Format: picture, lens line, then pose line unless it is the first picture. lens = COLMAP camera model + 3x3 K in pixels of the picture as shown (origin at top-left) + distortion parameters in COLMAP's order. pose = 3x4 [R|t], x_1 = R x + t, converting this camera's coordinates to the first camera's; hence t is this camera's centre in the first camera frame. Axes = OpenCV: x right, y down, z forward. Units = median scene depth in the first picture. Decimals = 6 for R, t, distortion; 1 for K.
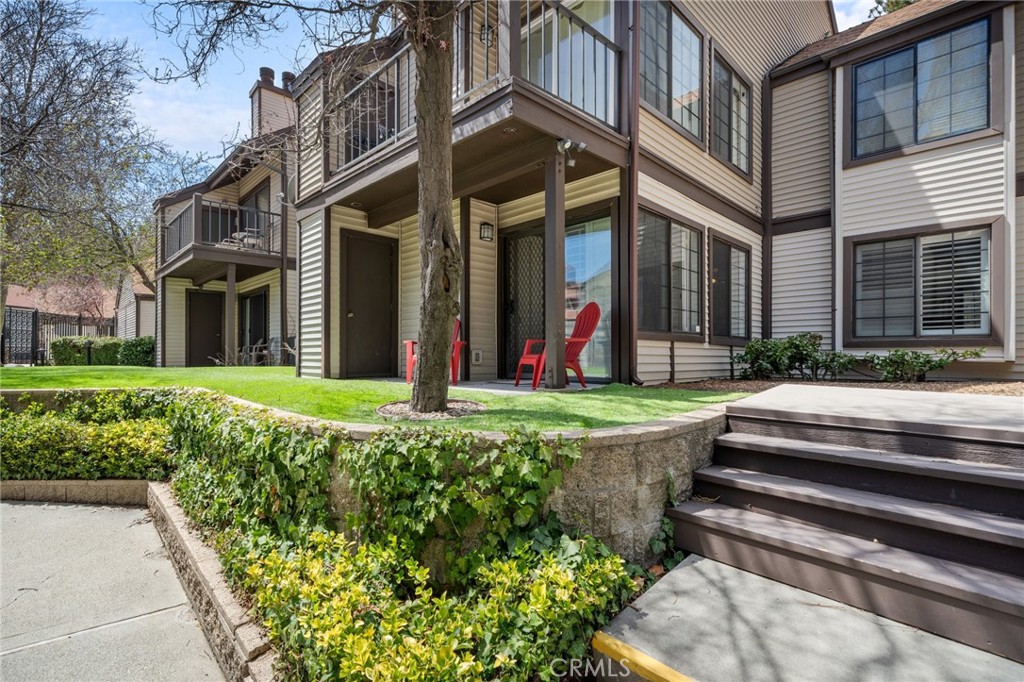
lens RADIAL K [[477.8, 0, 503.5], [0, 477.8, 348.5], [0, 0, 1]] dist [-0.001156, 0.001028]
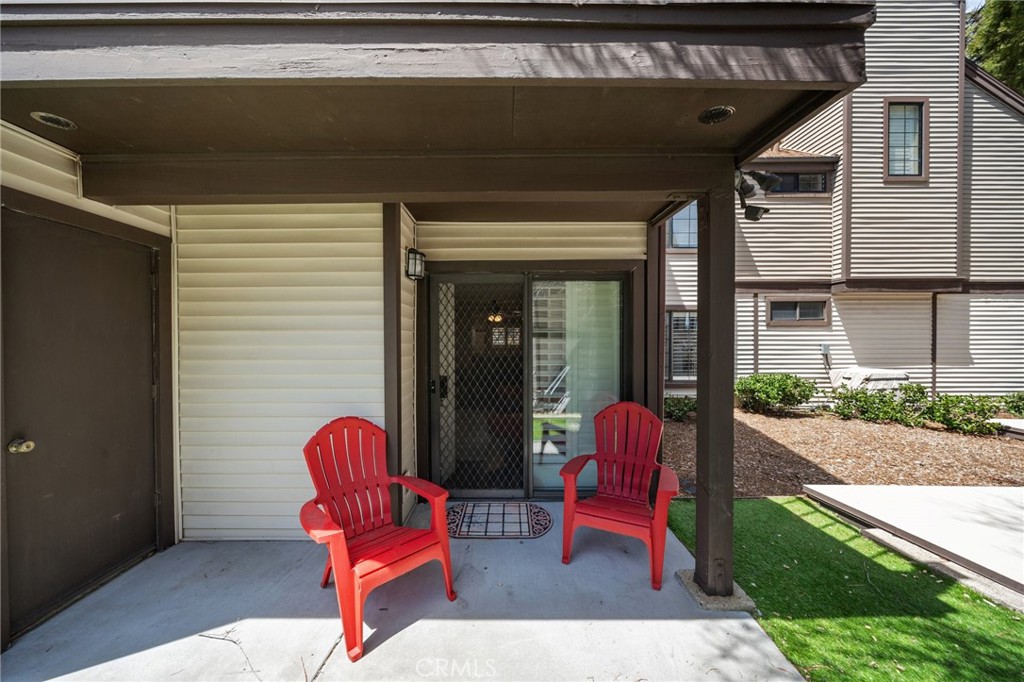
lens RADIAL K [[362.3, 0, 497.1], [0, 362.3, 344.5], [0, 0, 1]] dist [-0.007997, 0.000787]
pose [[0.703678, -0.009220, 0.710459, -0.267414], [-0.007623, 0.999760, 0.020524, -0.151327], [-0.710478, -0.019859, 0.703439, 0.594731]]
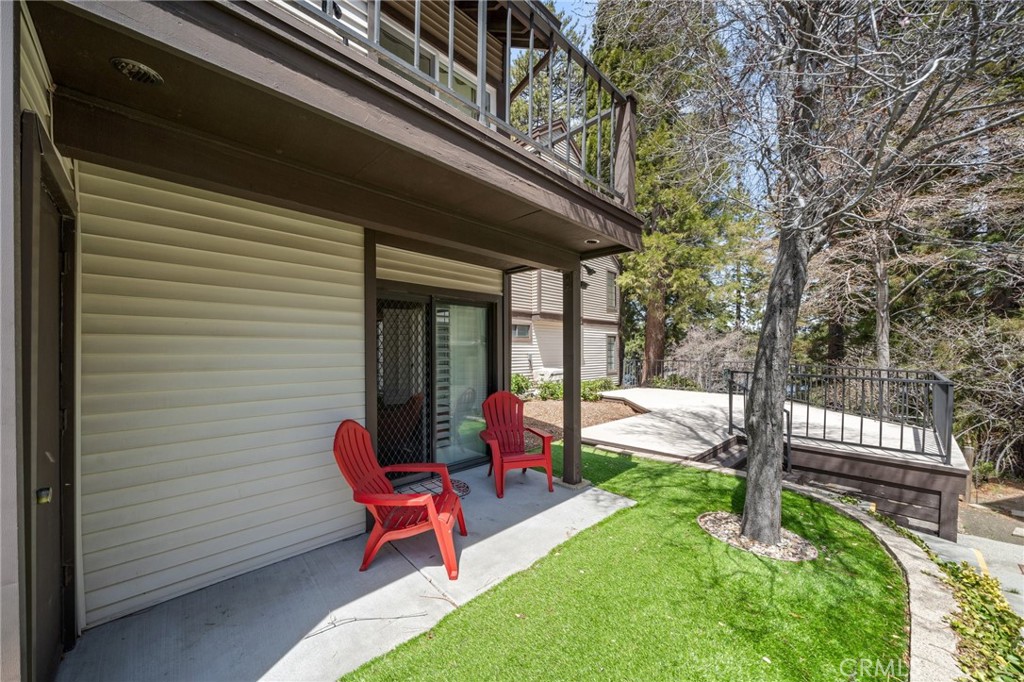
lens RADIAL K [[362.3, 0, 501.6], [0, 362.3, 348.4], [0, 0, 1]] dist [-0.007997, 0.000787]
pose [[0.013830, 0.006906, 0.999881, -0.500668], [-0.014885, 0.999867, -0.006700, -0.147057], [-0.999794, -0.014790, 0.013931, 0.782577]]
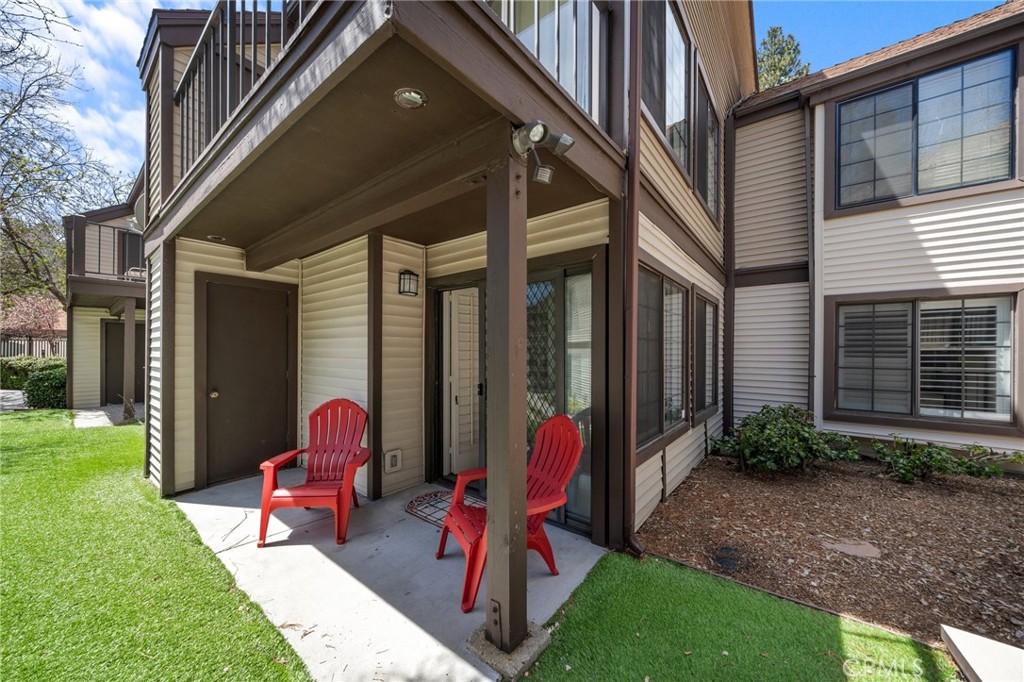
lens RADIAL K [[362.3, 0, 502.8], [0, 362.3, 349.9], [0, 0, 1]] dist [-0.007997, 0.000787]
pose [[0.993387, 0.003586, 0.114758, 0.041354], [-0.004725, 0.999942, 0.009652, -0.145088], [-0.114717, -0.010130, 0.993347, 0.428625]]
